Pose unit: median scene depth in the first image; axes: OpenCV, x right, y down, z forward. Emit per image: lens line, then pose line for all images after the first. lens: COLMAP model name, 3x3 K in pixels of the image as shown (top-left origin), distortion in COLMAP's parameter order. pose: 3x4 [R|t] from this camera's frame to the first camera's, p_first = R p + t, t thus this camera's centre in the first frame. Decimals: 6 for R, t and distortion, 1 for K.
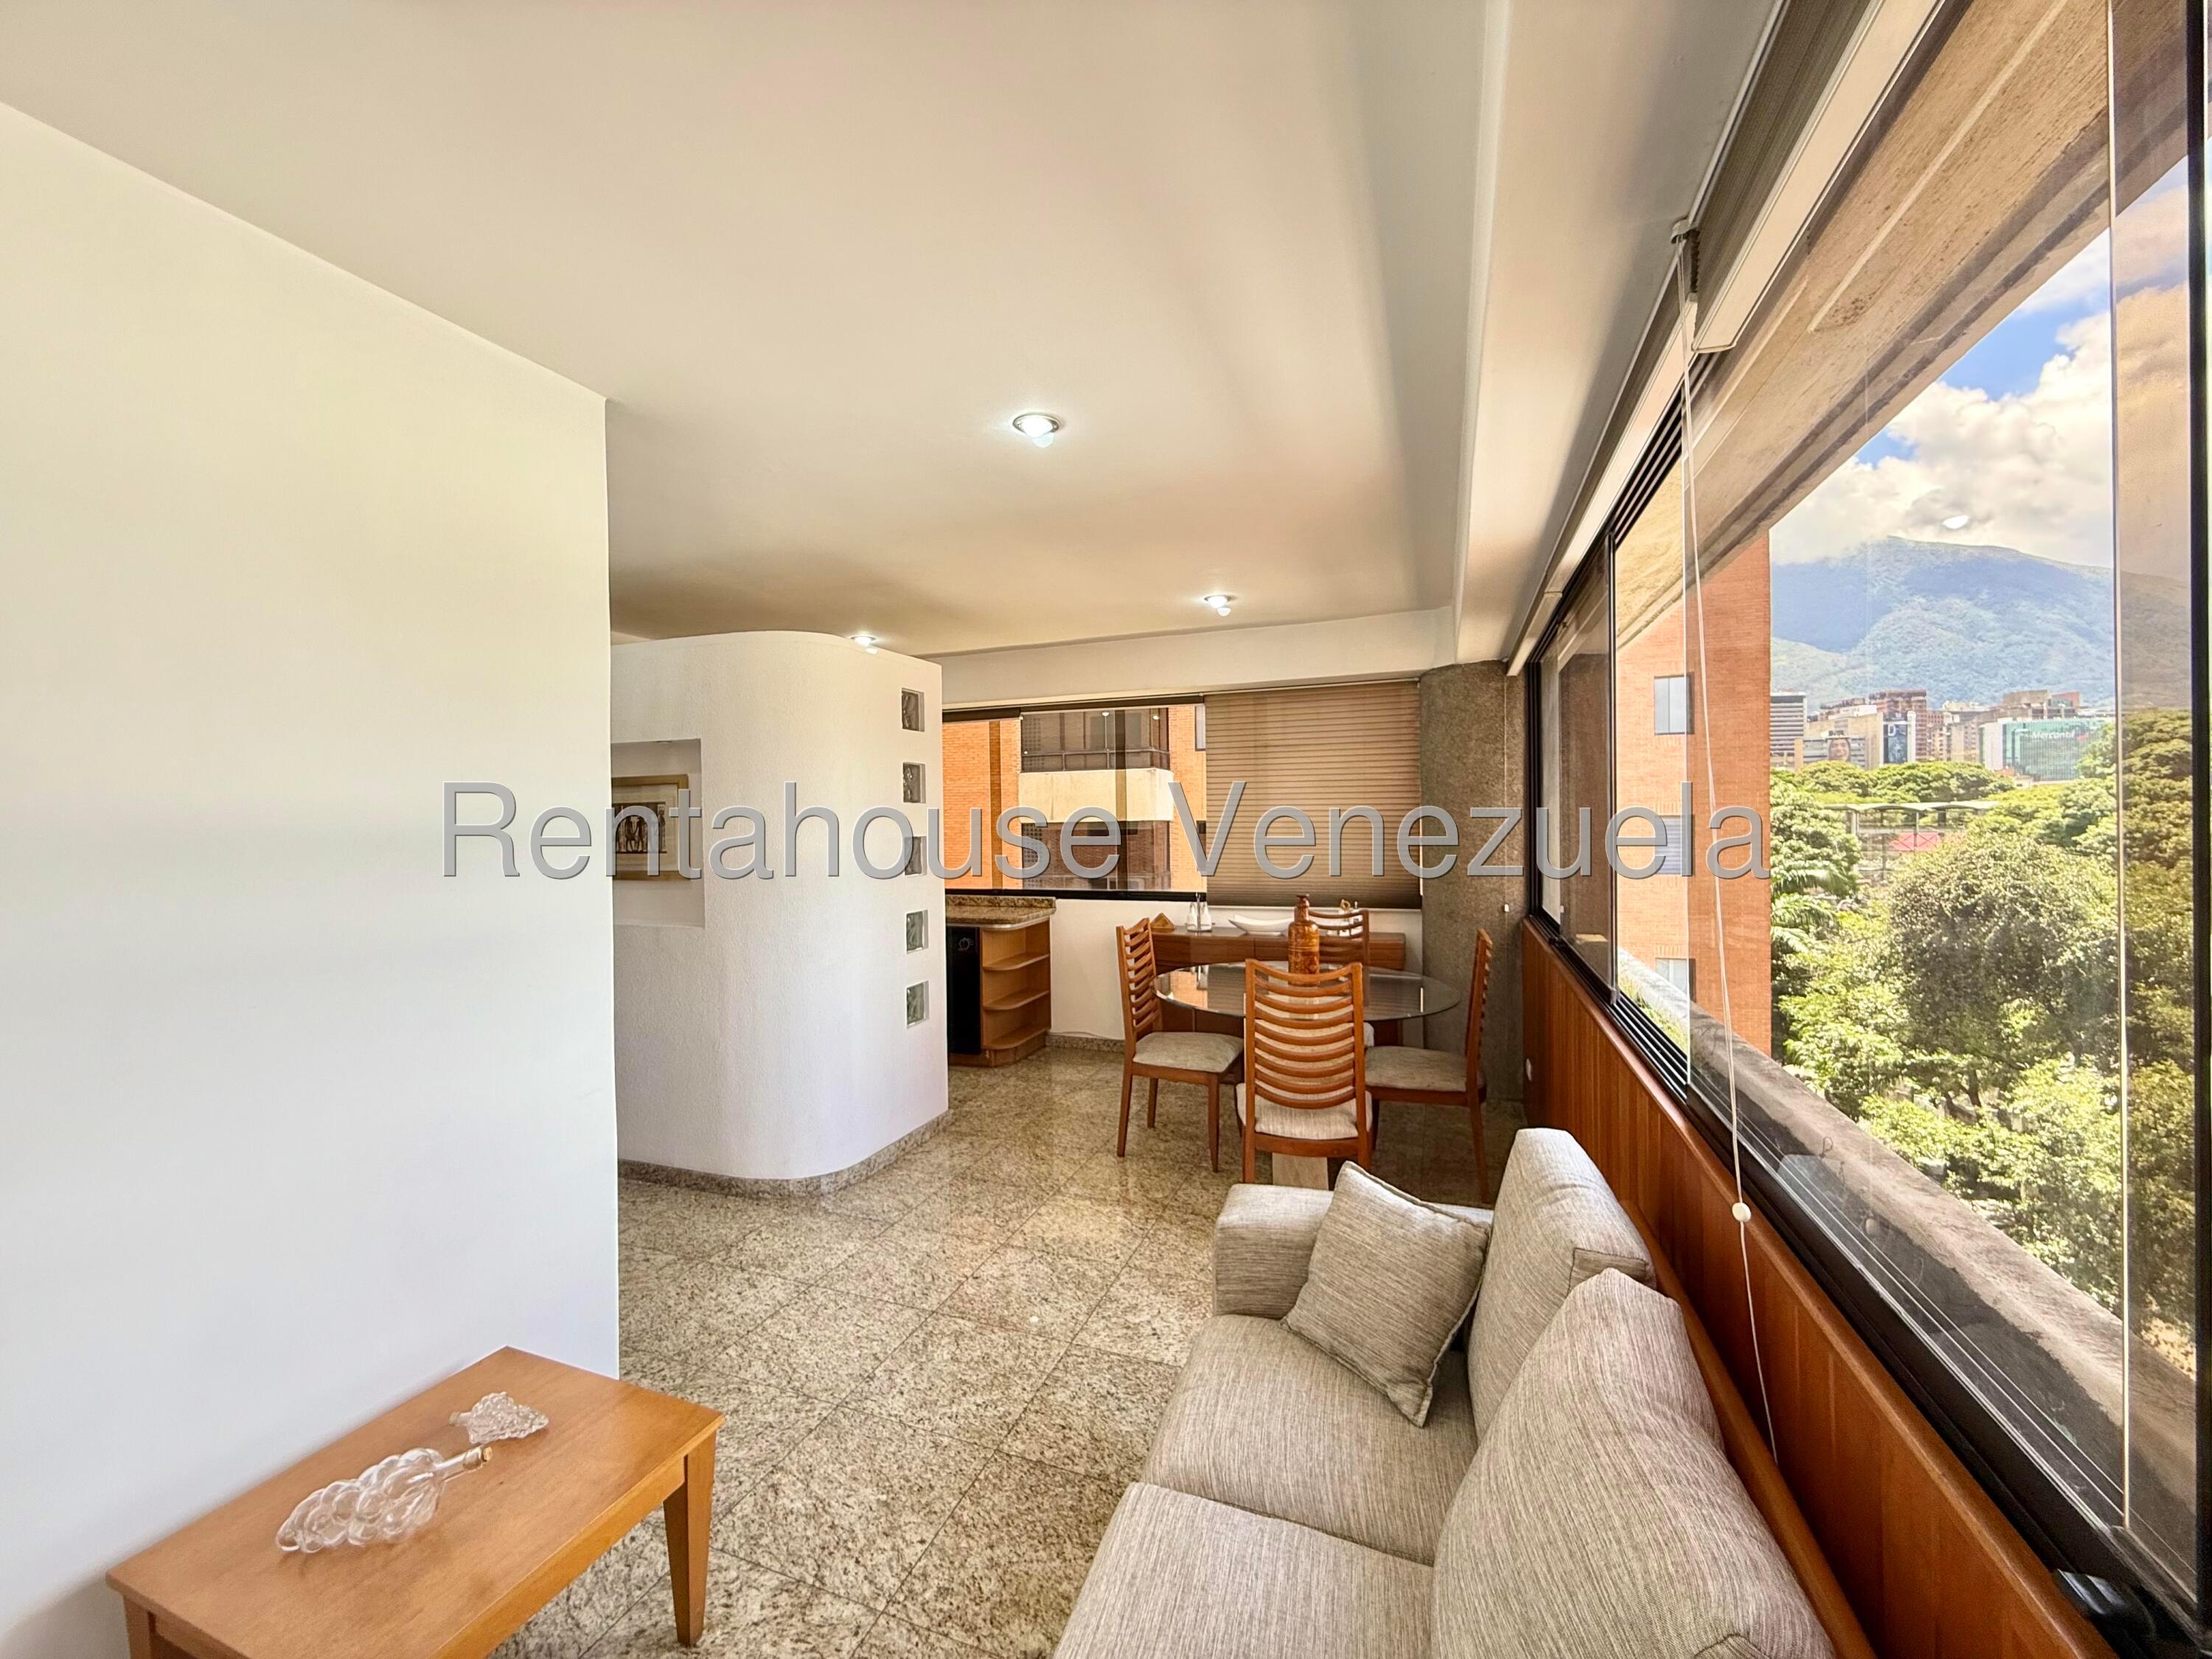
lens RADIAL K [[882.3, 0, 1098.2], [0, 882.3, 829.5], [0, 0, 1]] dist [-0.002377, 0.000353]
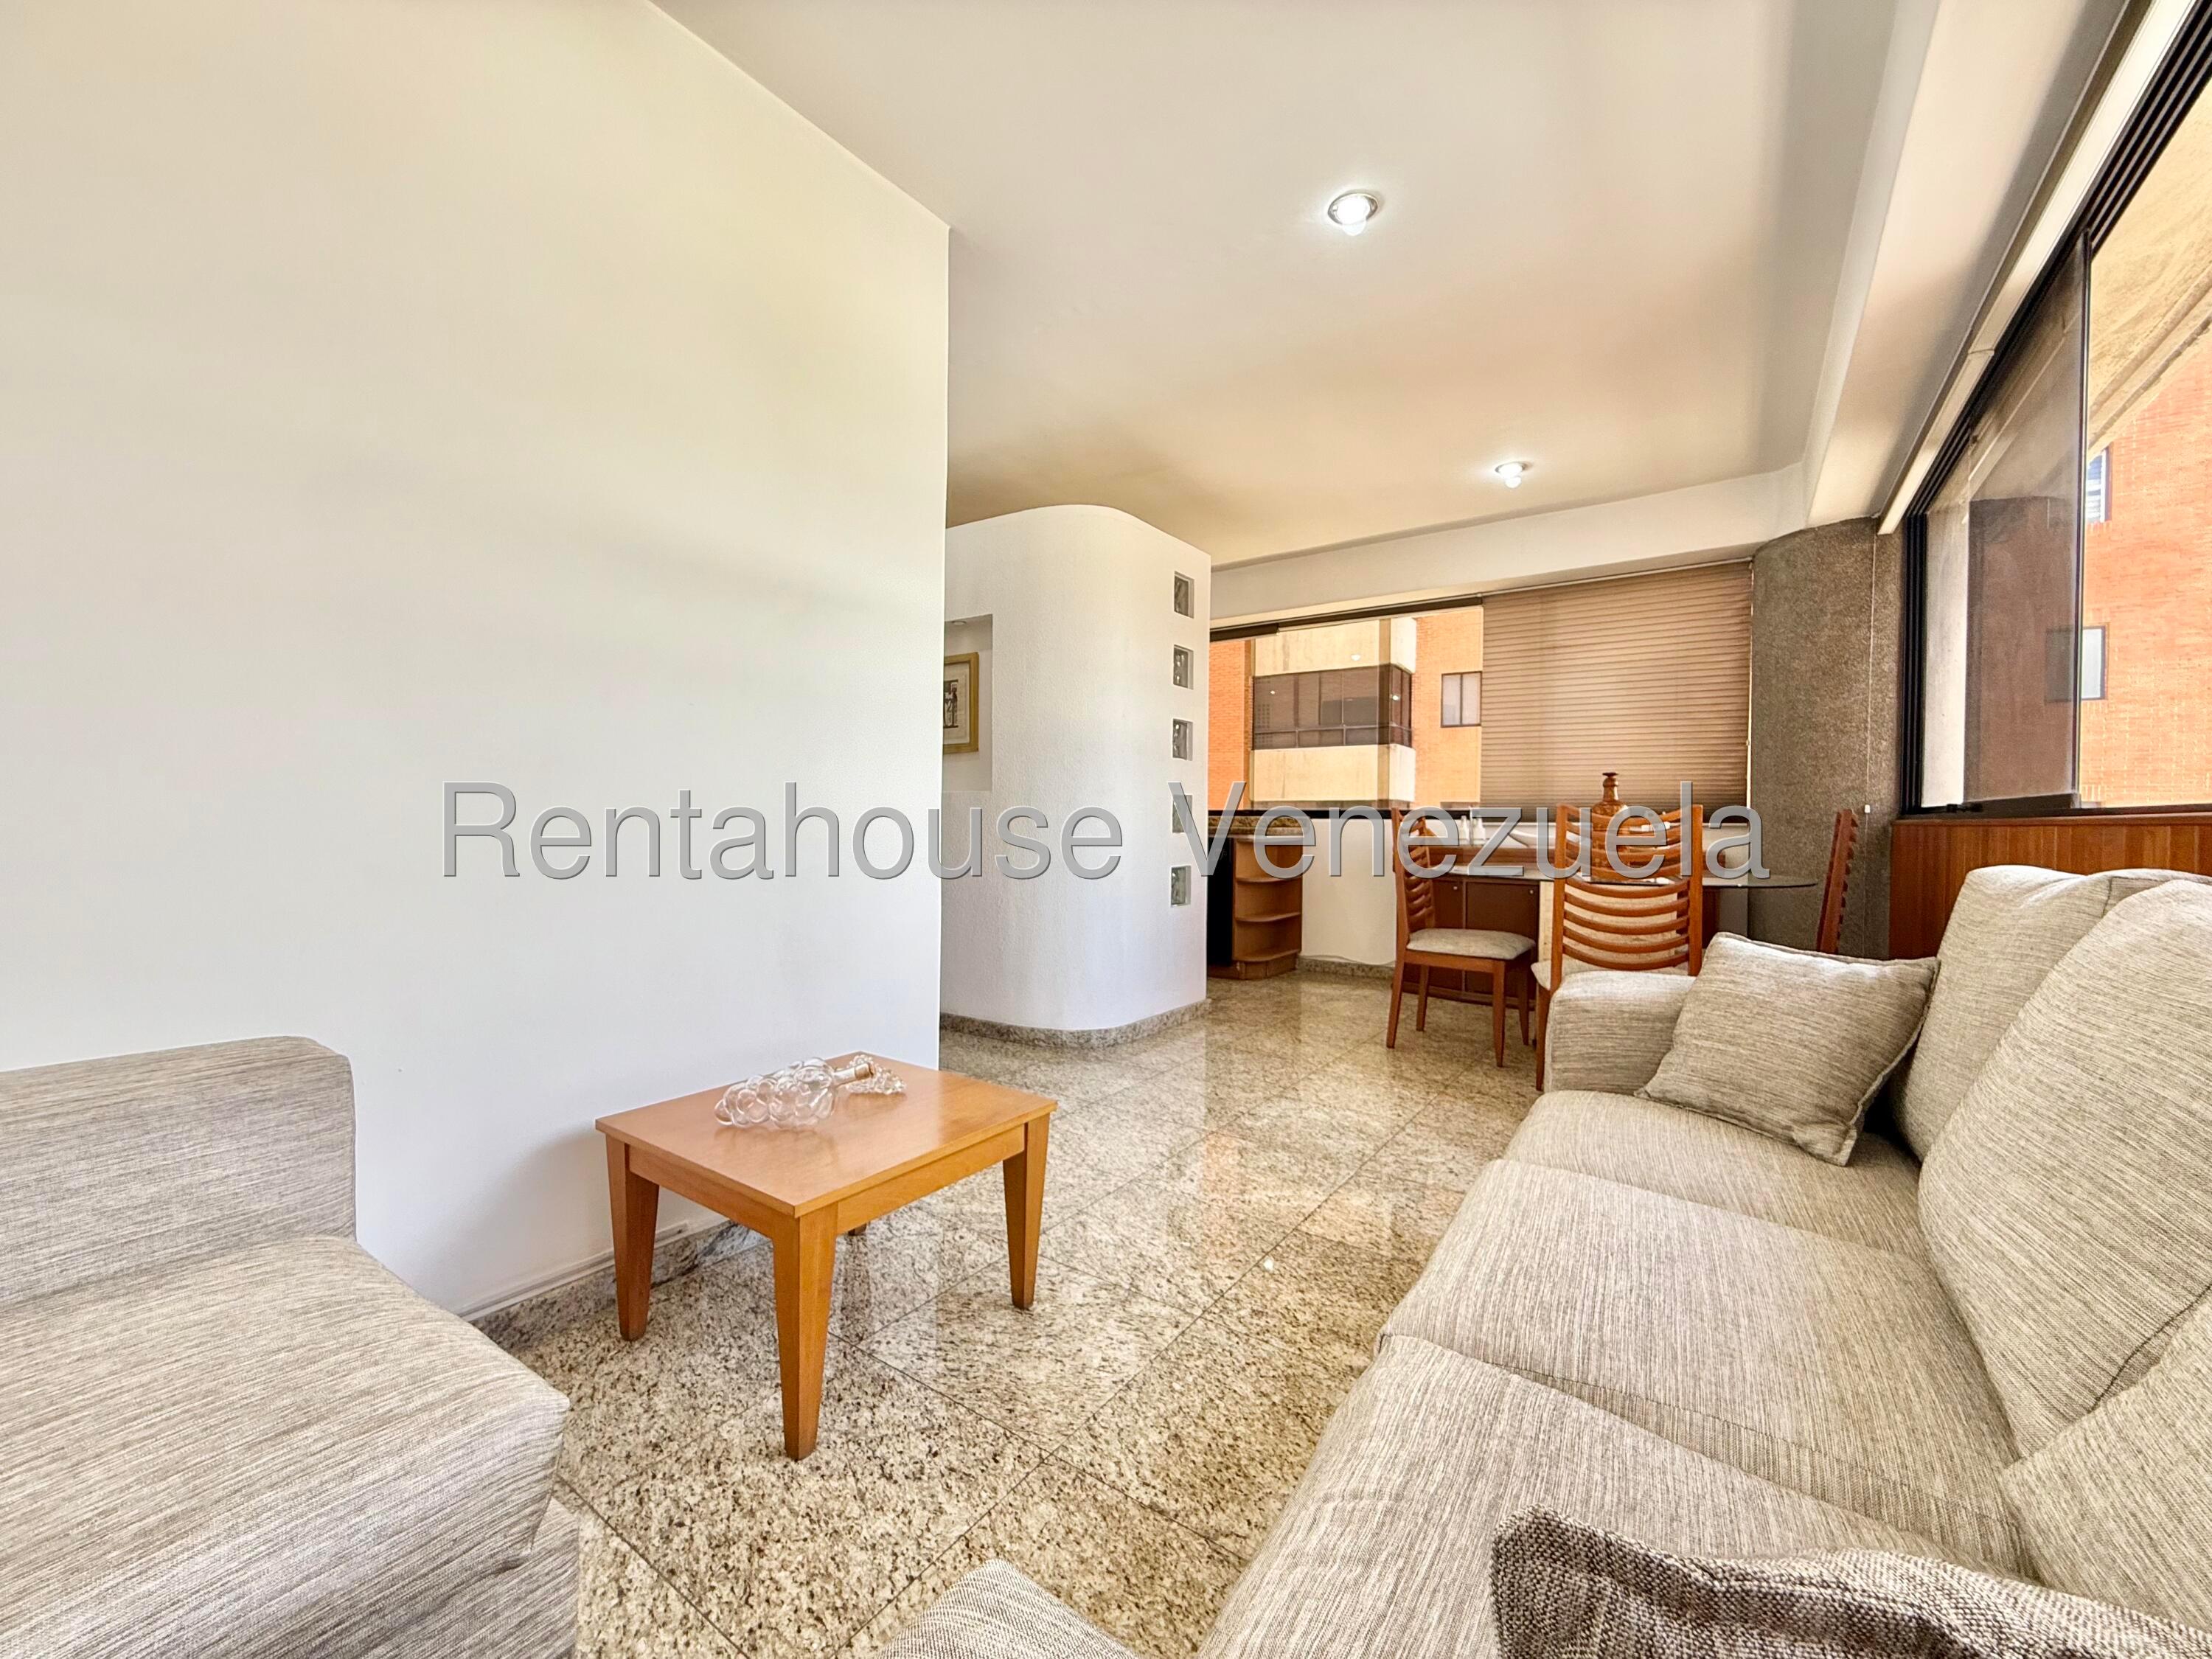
lens RADIAL K [[882.3, 0, 1095.4], [0, 882.3, 830.2], [0, 0, 1]] dist [-0.002377, 0.000353]
pose [[0.968331, 0.025051, -0.248411, -0.054924], [-0.025180, 0.999679, 0.002659, 0.146907], [0.248398, 0.003680, 0.968651, -0.007184]]
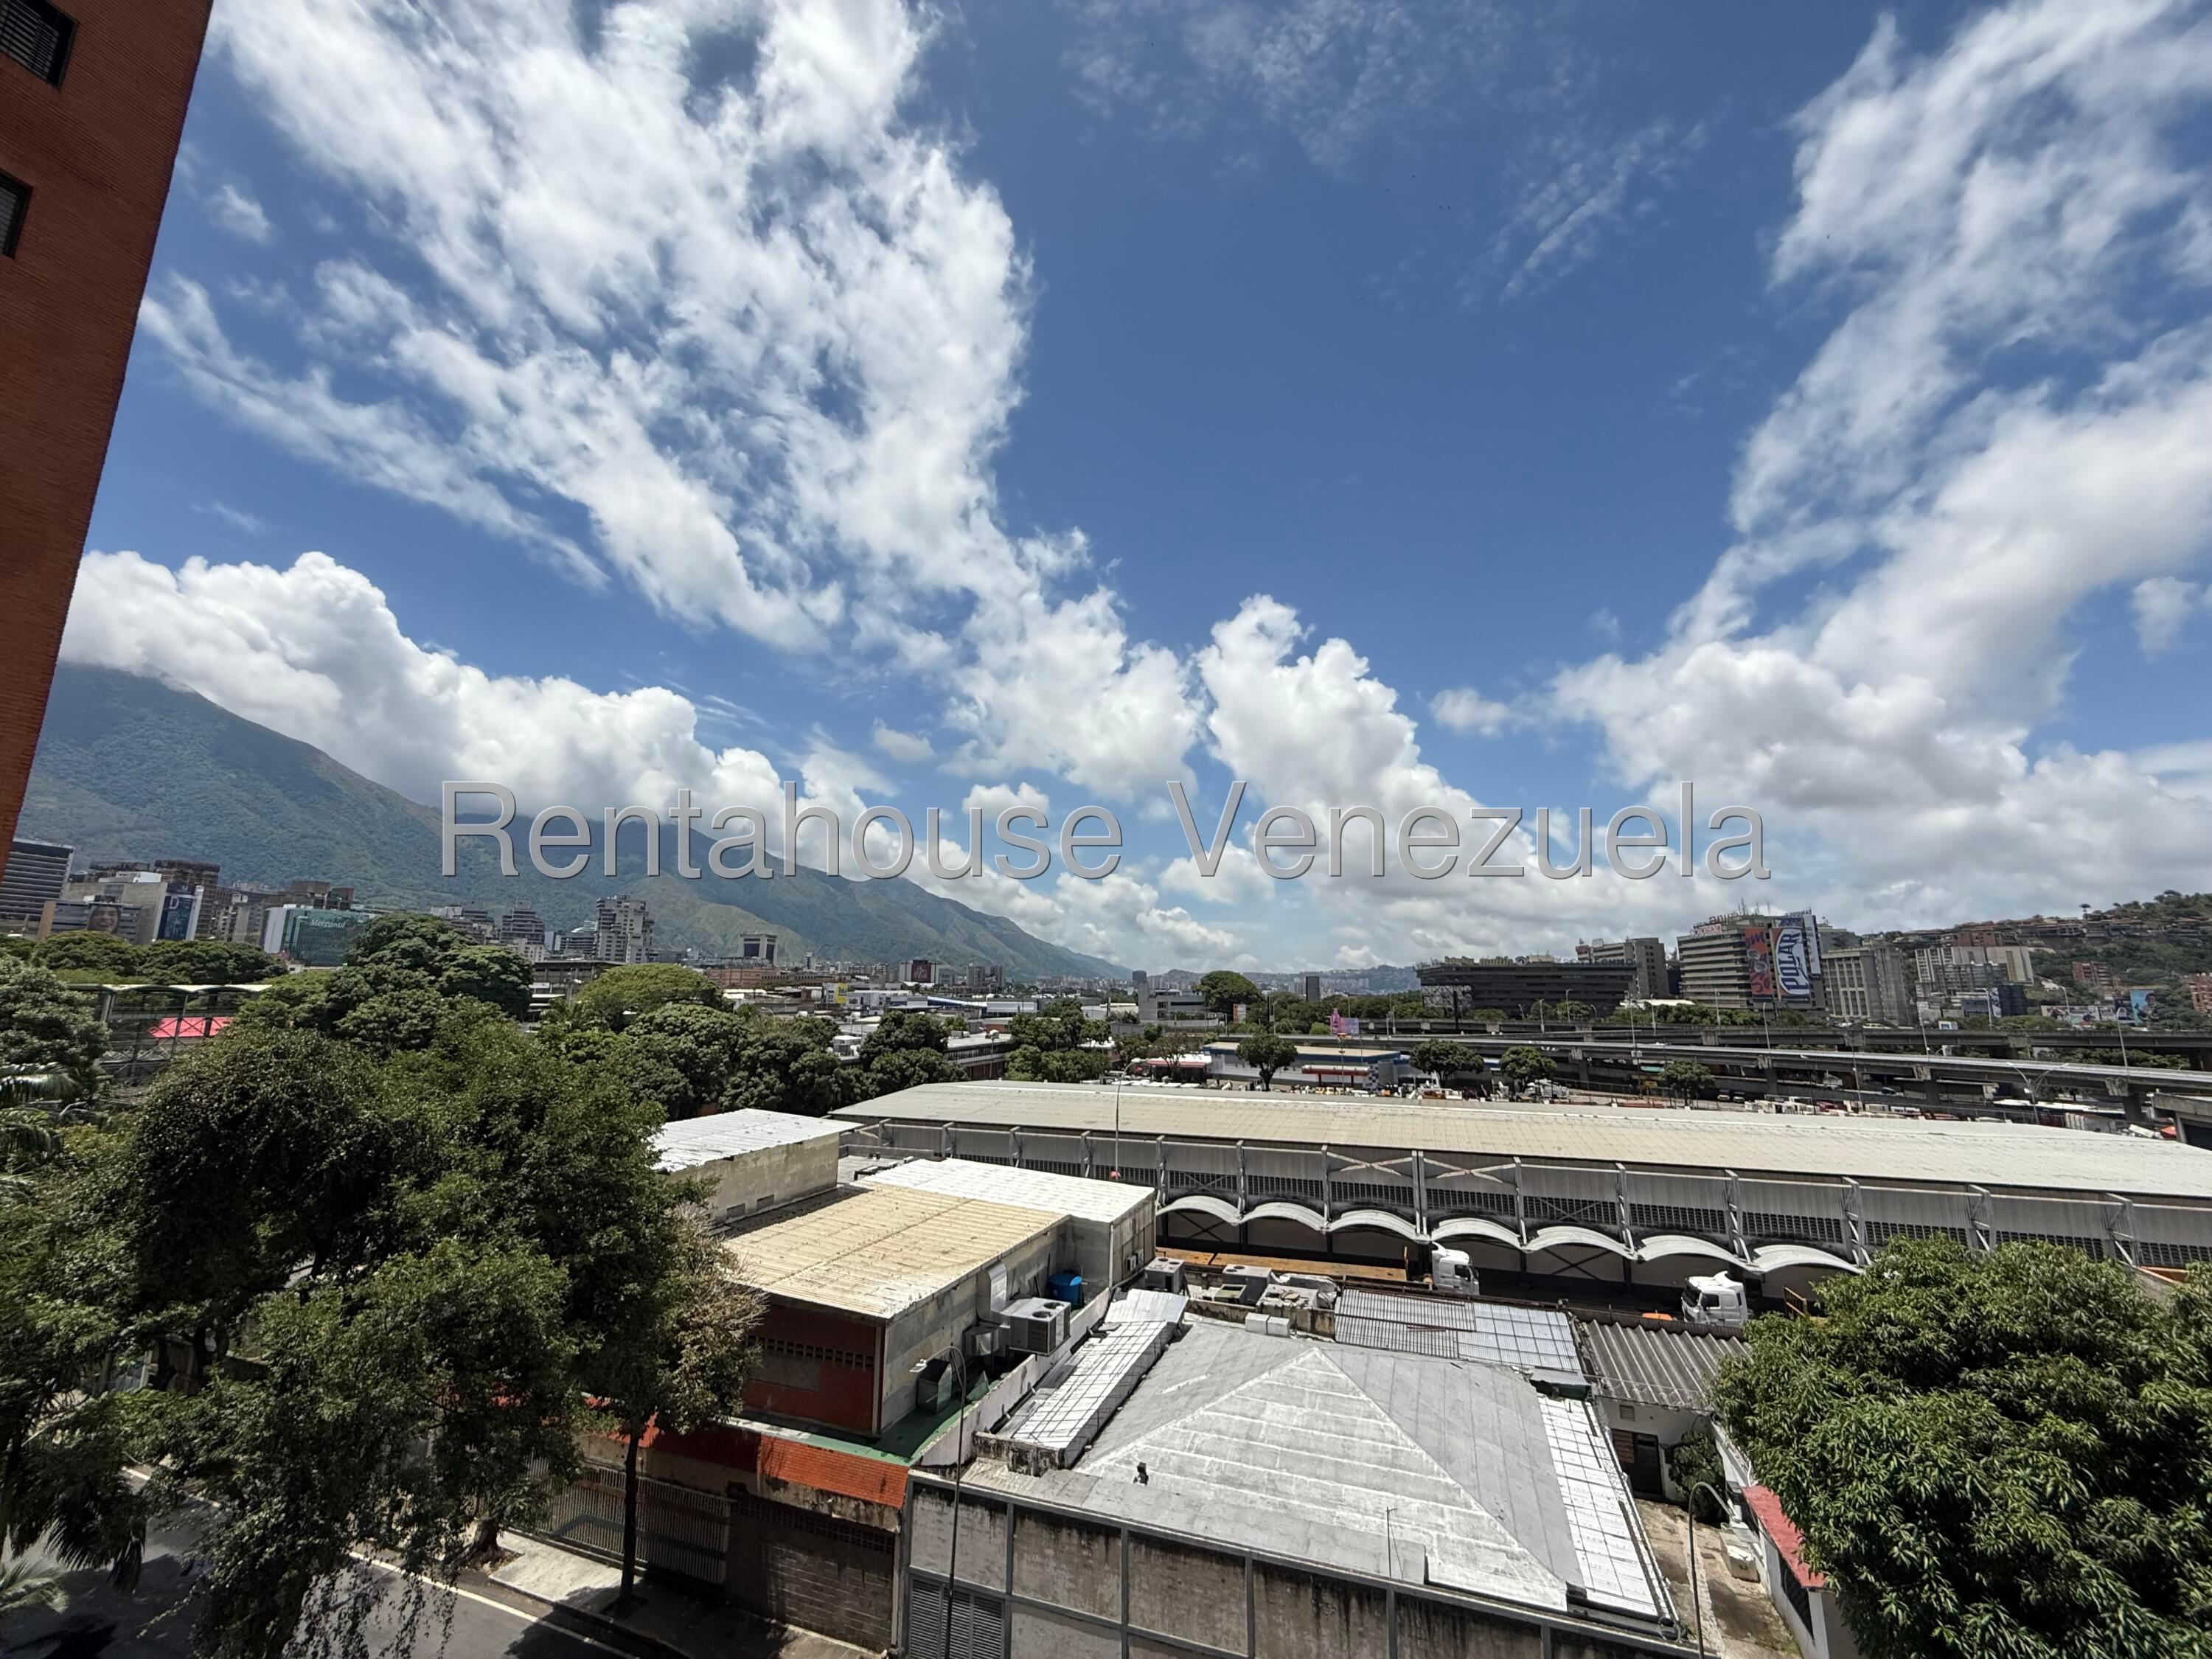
lens RADIAL K [[882.3, 0, 1098.7], [0, 882.3, 830.2], [0, 0, 1]] dist [-0.002377, 0.000353]
pose [[0.025397, 0.195836, 0.980308, 0.490821], [0.005644, 0.980580, -0.196037, -0.063560], [-0.999662, 0.010512, 0.023798, 0.614041]]
